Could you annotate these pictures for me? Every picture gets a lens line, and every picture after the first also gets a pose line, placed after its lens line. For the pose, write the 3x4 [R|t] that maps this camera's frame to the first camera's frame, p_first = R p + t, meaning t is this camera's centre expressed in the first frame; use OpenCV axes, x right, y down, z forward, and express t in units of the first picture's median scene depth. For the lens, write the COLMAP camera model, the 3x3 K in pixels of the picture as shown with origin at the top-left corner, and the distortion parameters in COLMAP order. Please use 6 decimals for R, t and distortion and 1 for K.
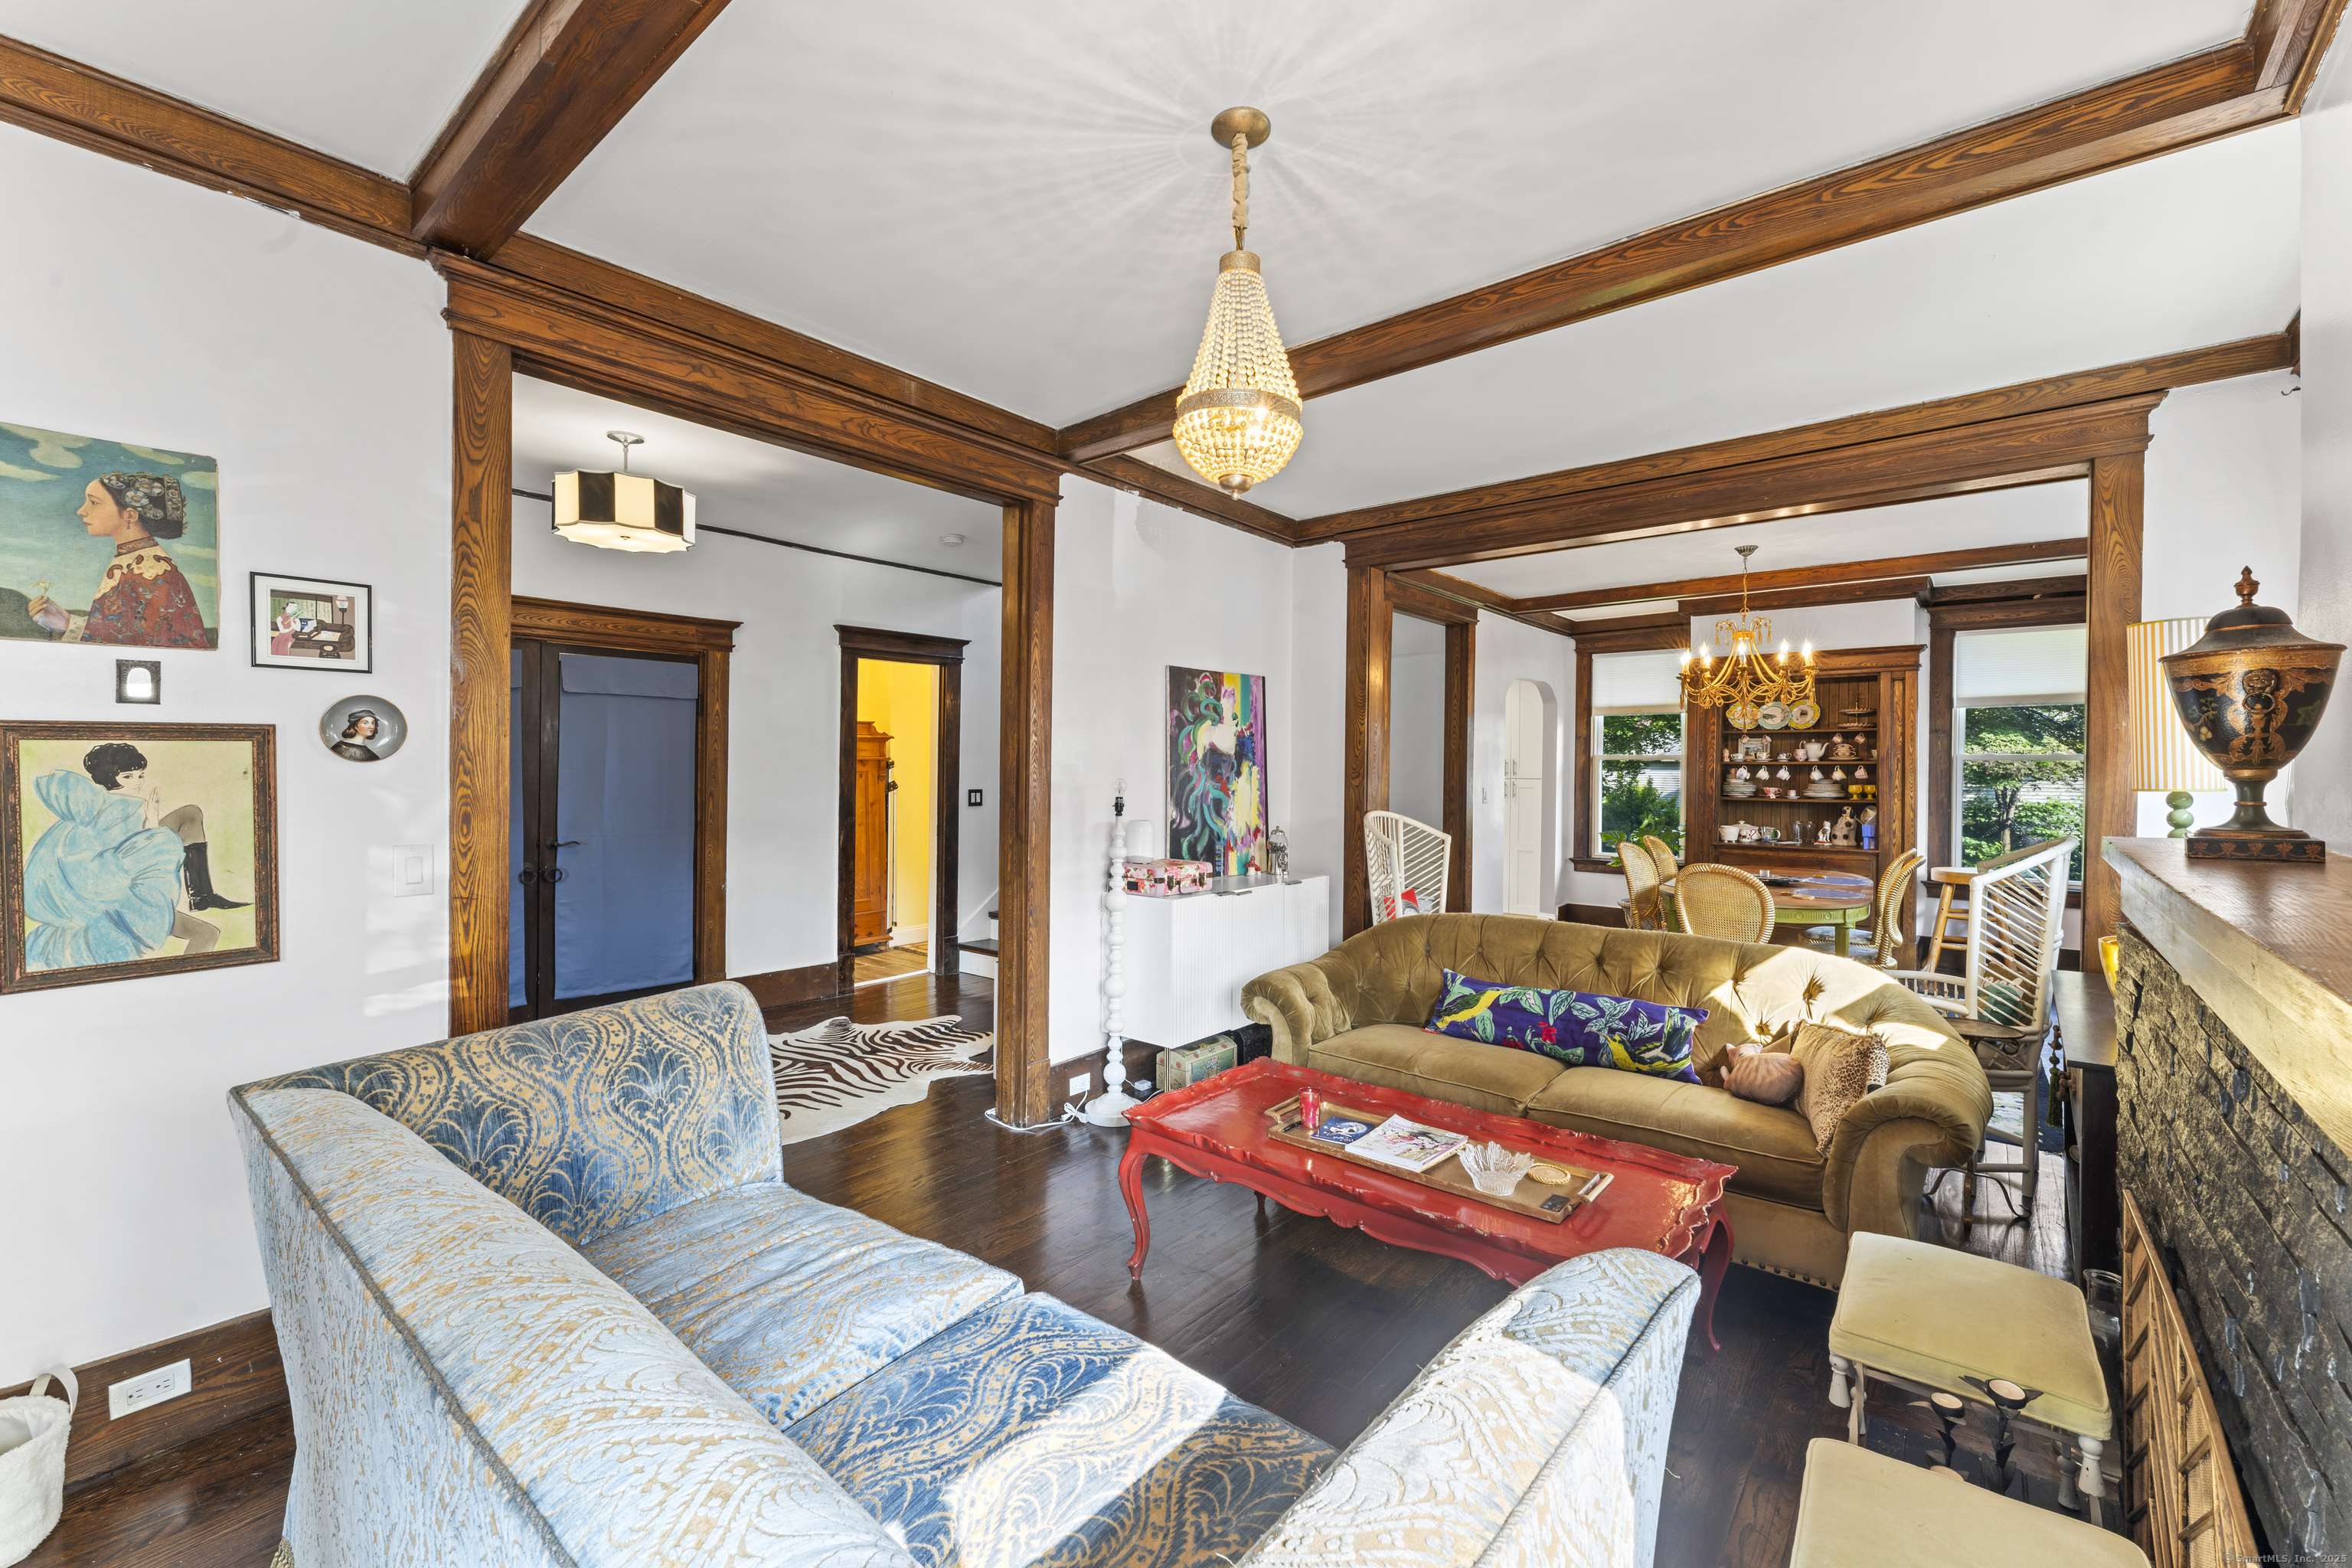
lens RADIAL K [[962.0, 0, 1176.3], [0, 962.0, 770.1], [0, 0, 1]] dist [0.002344, 0.000064]
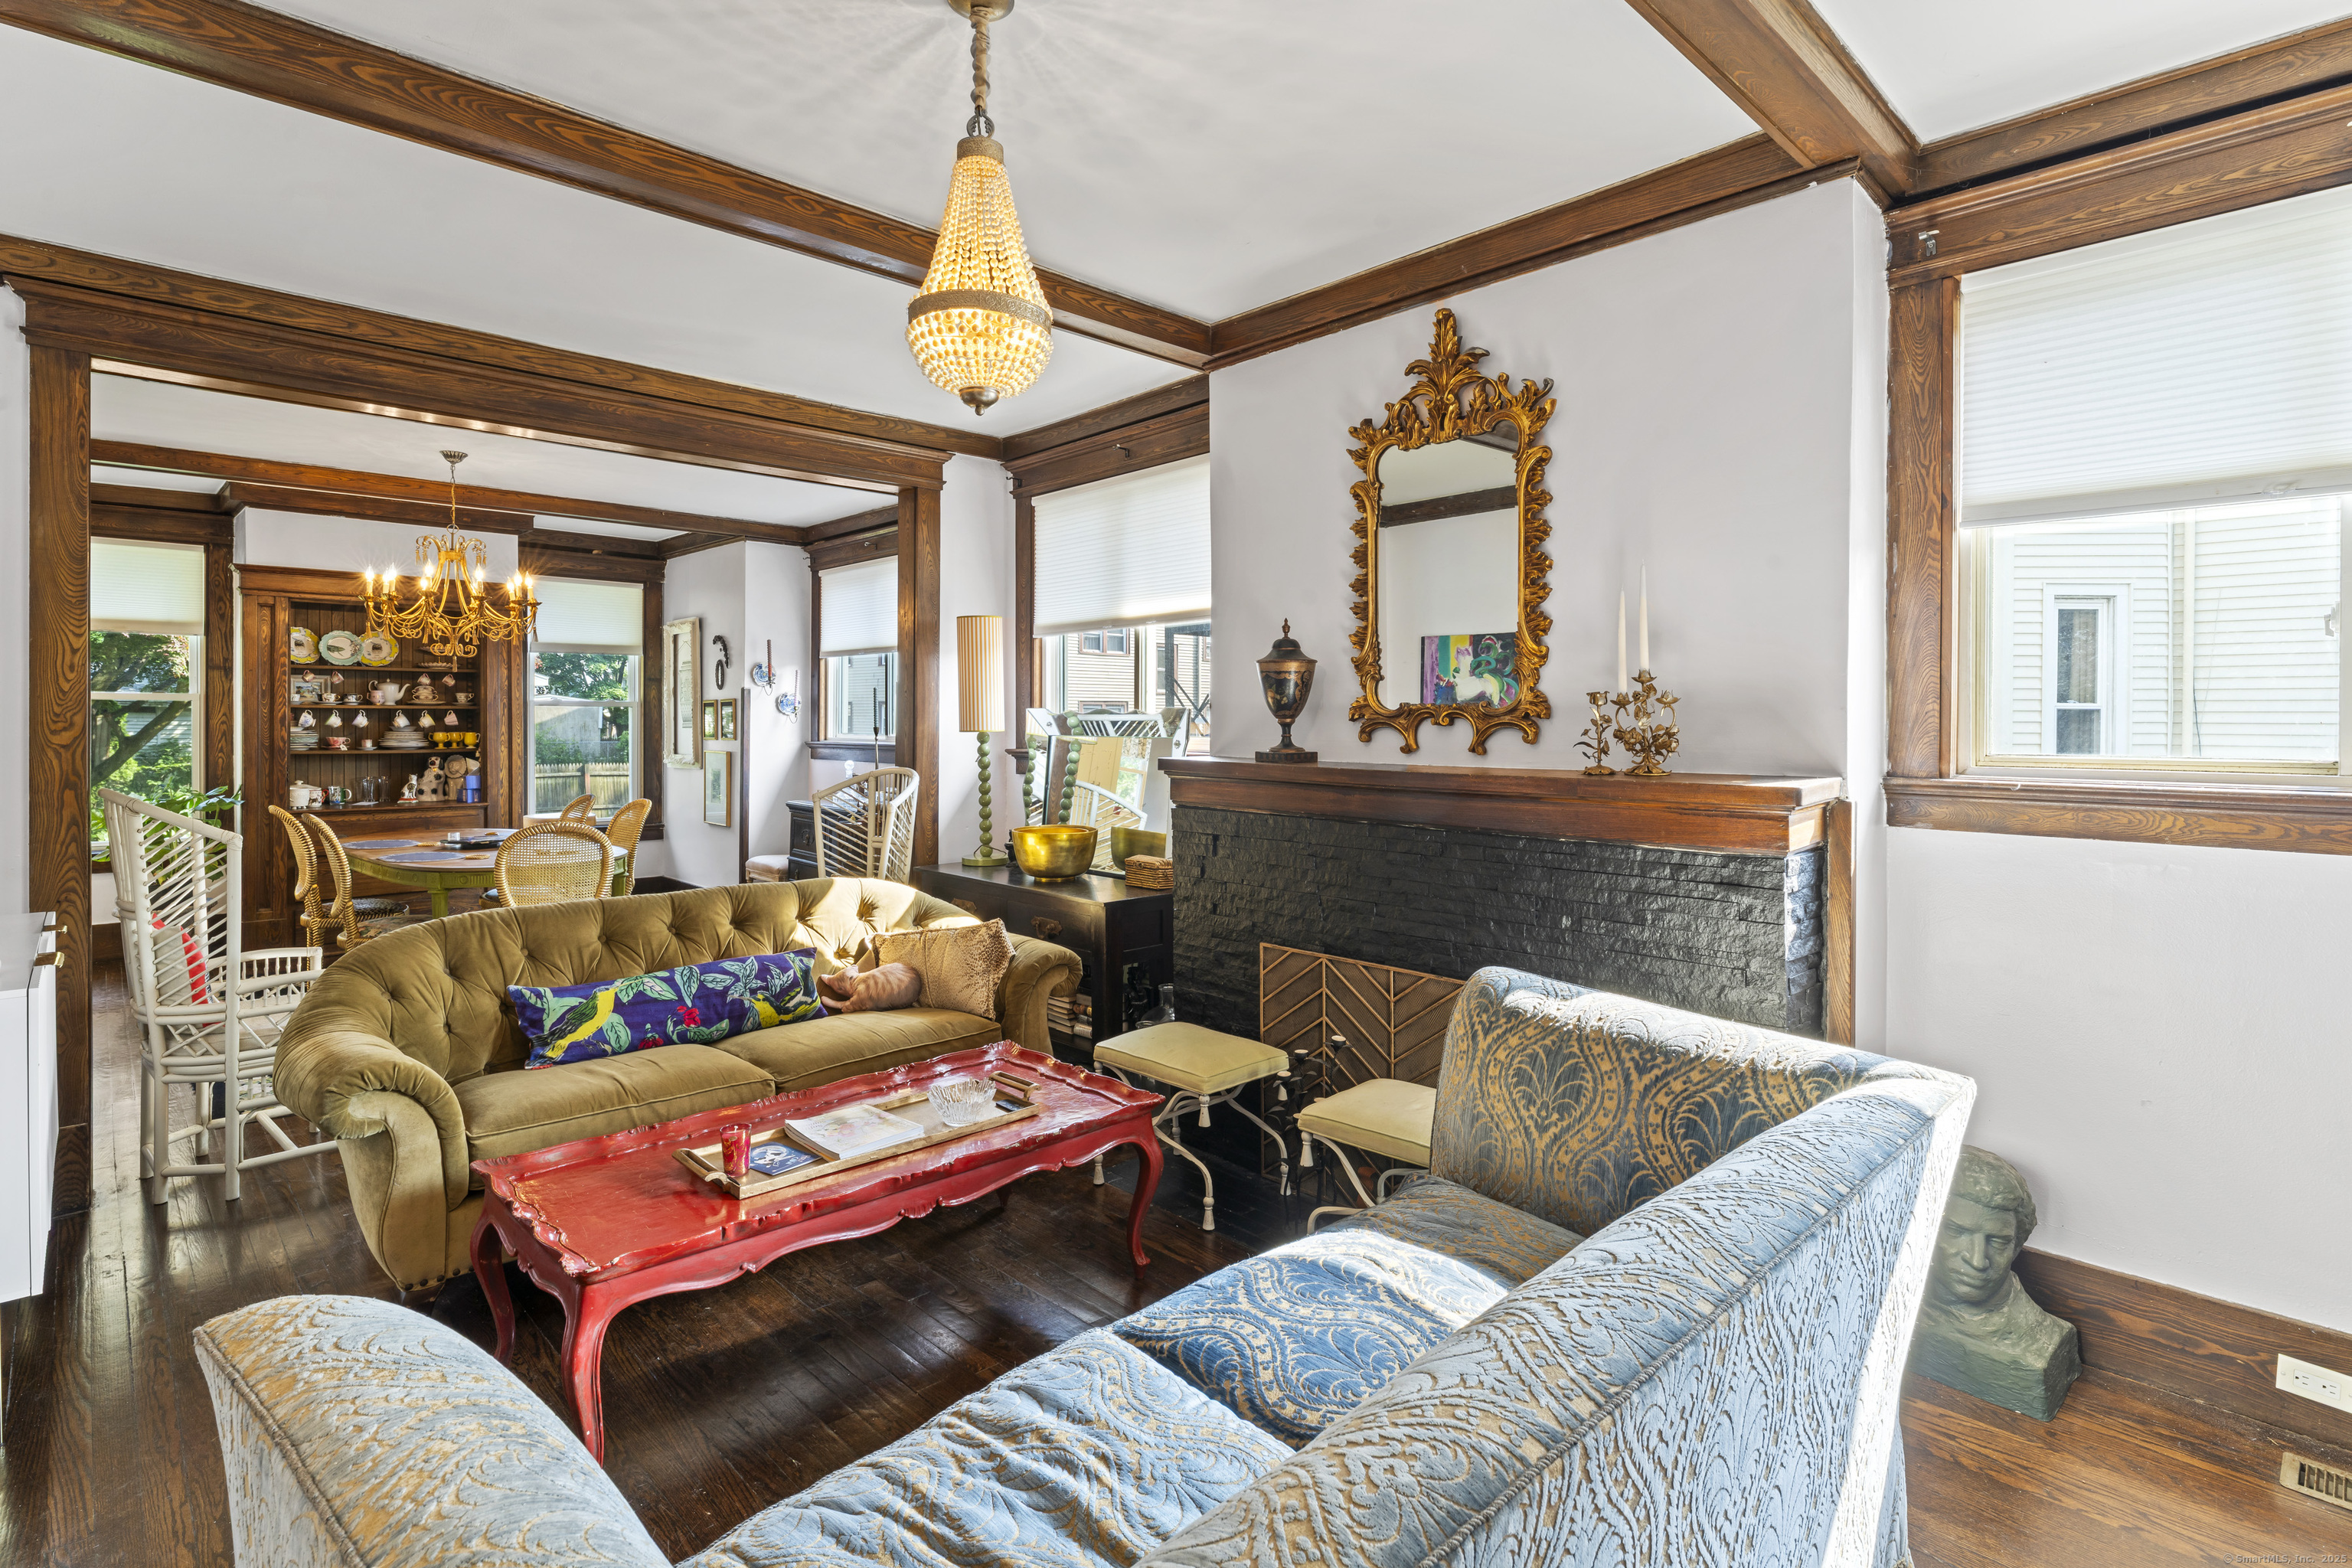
lens RADIAL K [[1155.9, 0, 1175.0], [0, 1155.9, 727.9], [0, 0, 1]] dist [-0.001456, -0.000117]
pose [[0.117850, -0.009857, 0.992983, -0.397764], [-0.002520, 0.999945, 0.010225, -0.001693], [-0.993028, -0.003707, 0.117818, 0.284939]]
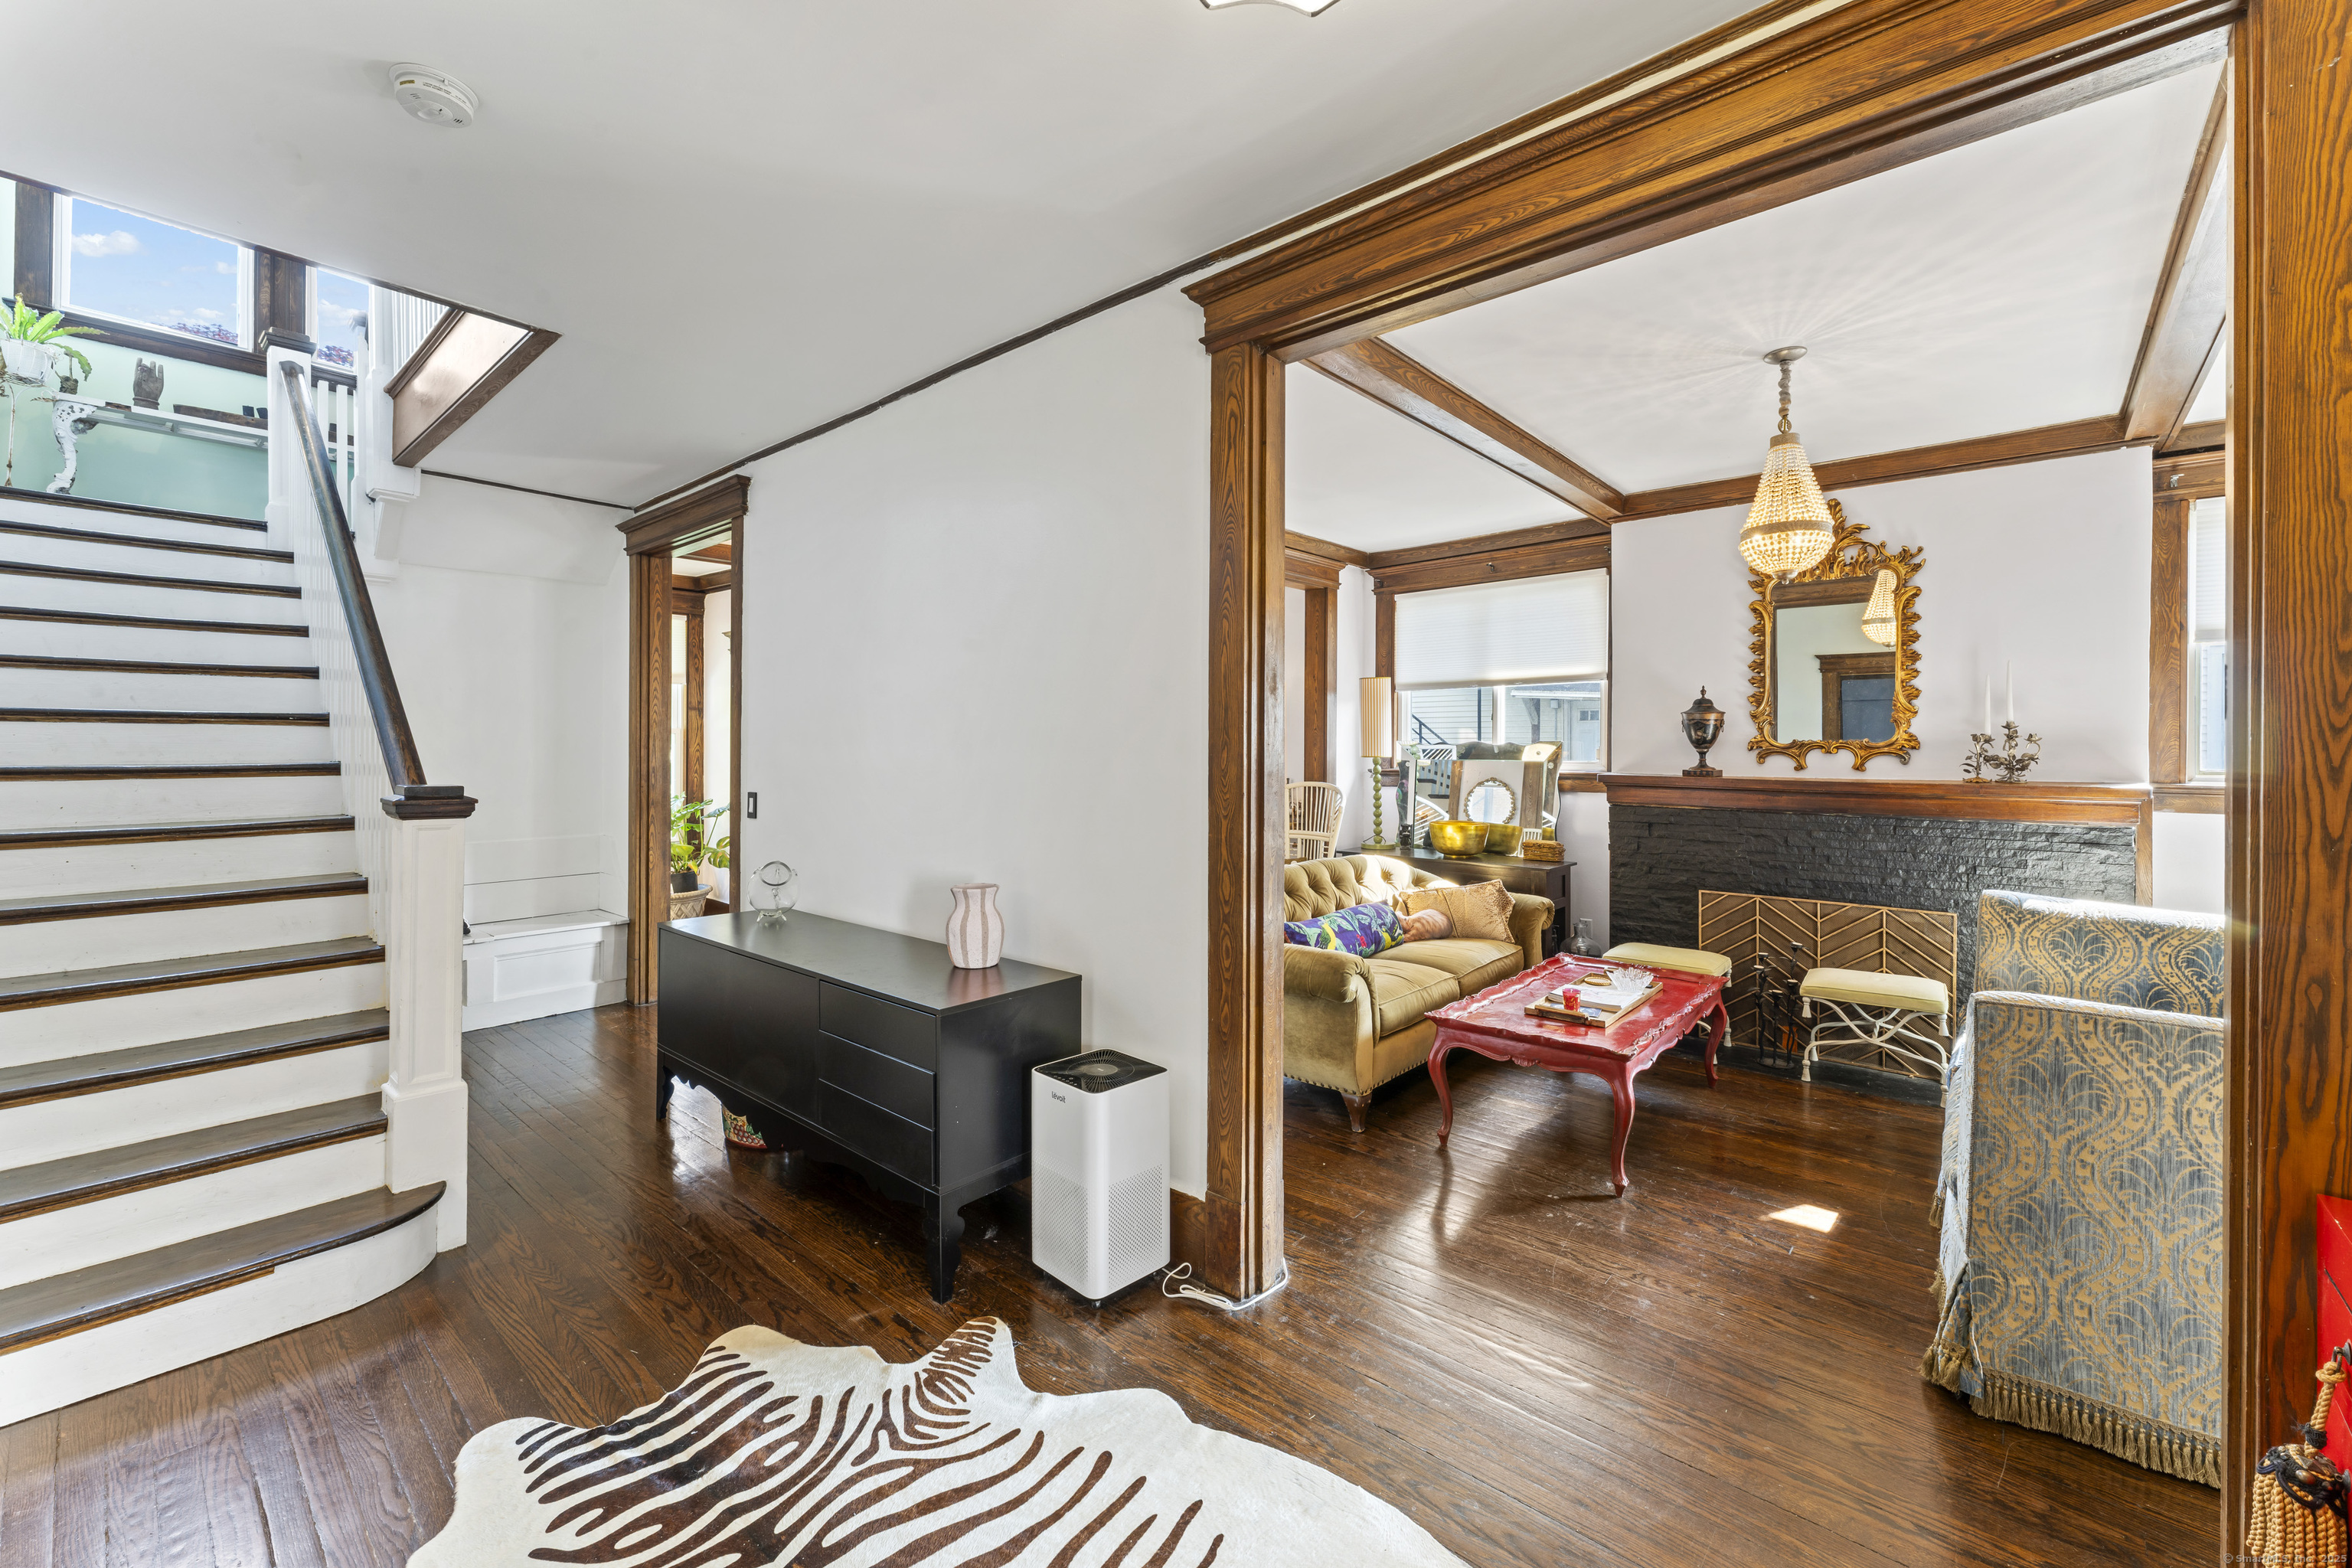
lens RADIAL K [[962.0, 0, 1153.7], [0, 962.0, 748.2], [0, 0, 1]] dist [0.002344, 0.000064]
pose [[0.038107, -0.008003, 0.999242, -0.649104], [-0.000741, 0.999967, 0.008037, -0.008414], [-0.999273, -0.001046, 0.038100, 0.813787]]
